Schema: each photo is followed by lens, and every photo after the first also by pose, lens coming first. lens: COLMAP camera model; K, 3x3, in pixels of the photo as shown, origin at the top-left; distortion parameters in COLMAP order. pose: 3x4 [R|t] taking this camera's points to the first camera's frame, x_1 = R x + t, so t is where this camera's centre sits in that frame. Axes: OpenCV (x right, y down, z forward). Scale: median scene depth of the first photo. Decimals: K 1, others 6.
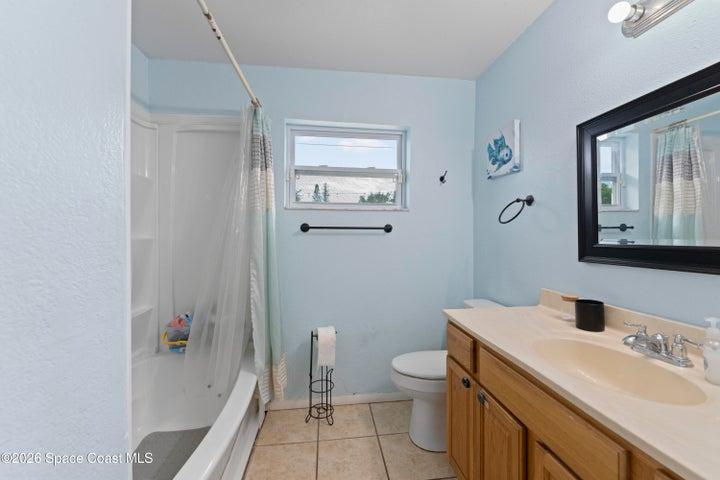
lens RADIAL K [[288.5, 0, 360.9], [0, 288.5, 233.7], [0, 0, 1]] dist [-0.002396, -0.000754]
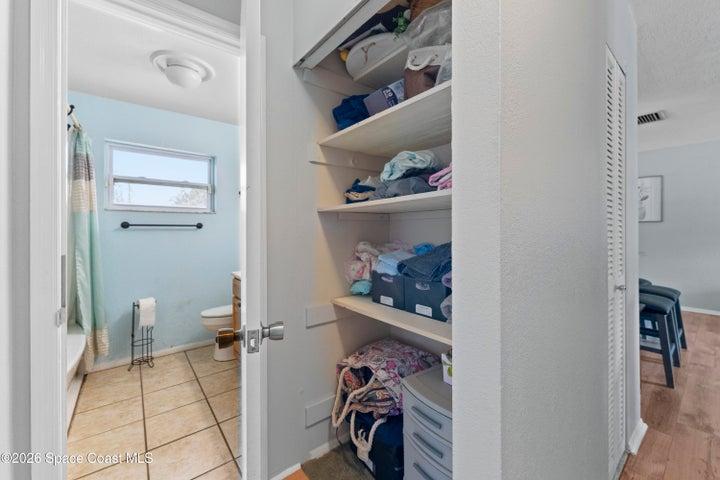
lens RADIAL K [[288.5, 0, 360.1], [0, 288.5, 228.9], [0, 0, 1]] dist [-0.002396, -0.000754]
pose [[0.853111, -0.005844, 0.521697, 0.031246], [0.012110, 0.999890, -0.008602, 0.021173], [-0.521589, 0.013657, 0.853088, -0.693297]]
